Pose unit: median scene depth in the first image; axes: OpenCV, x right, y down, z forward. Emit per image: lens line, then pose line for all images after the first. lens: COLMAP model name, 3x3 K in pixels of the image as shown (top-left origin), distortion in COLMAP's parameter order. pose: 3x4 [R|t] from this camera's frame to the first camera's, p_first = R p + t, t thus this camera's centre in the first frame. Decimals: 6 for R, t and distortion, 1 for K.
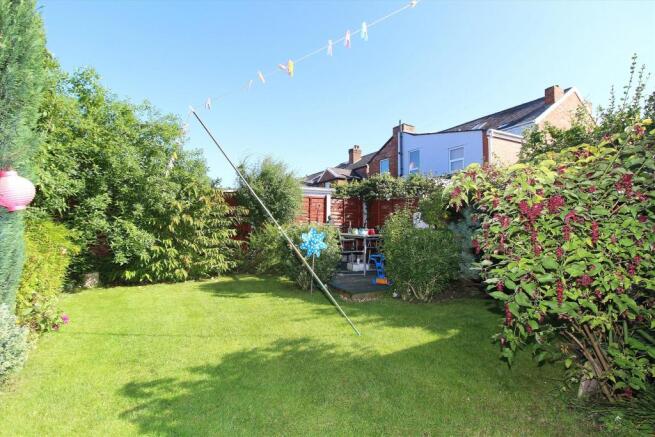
lens RADIAL K [[310.9, 0, 324.0], [0, 310.9, 216.2], [0, 0, 1]] dist [-0.021490, -0.000018]
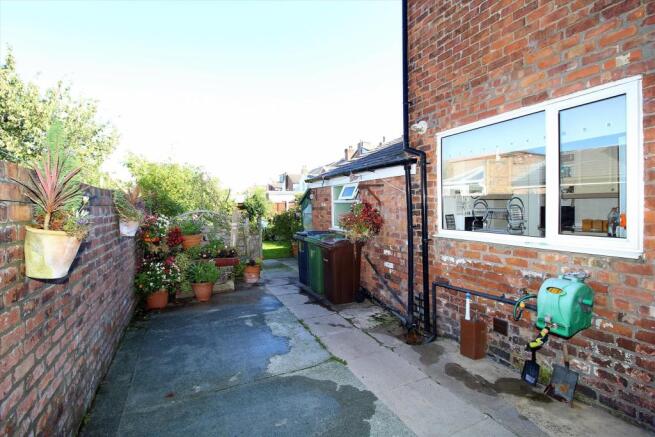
lens RADIAL K [[298.5, 0, 324.2], [0, 298.5, 214.9], [0, 0, 1]] dist [-0.008923, -0.000034]
pose [[0.996434, -0.015489, -0.082947, 0.666524], [0.020285, 0.998152, 0.057281, -0.134033], [0.081906, -0.058760, 0.994906, -1.574756]]
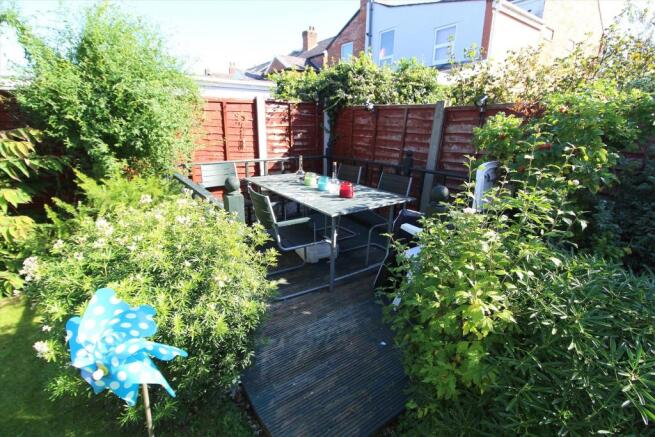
lens RADIAL K [[298.5, 0, 324.2], [0, 298.5, 214.9], [0, 0, 1]] dist [-0.008923, -0.000034]
pose [[0.989720, -0.040014, 0.137305, 0.067127], [-0.006461, 0.946573, 0.322426, -0.062018], [-0.142871, -0.319999, 0.936584, 0.665079]]
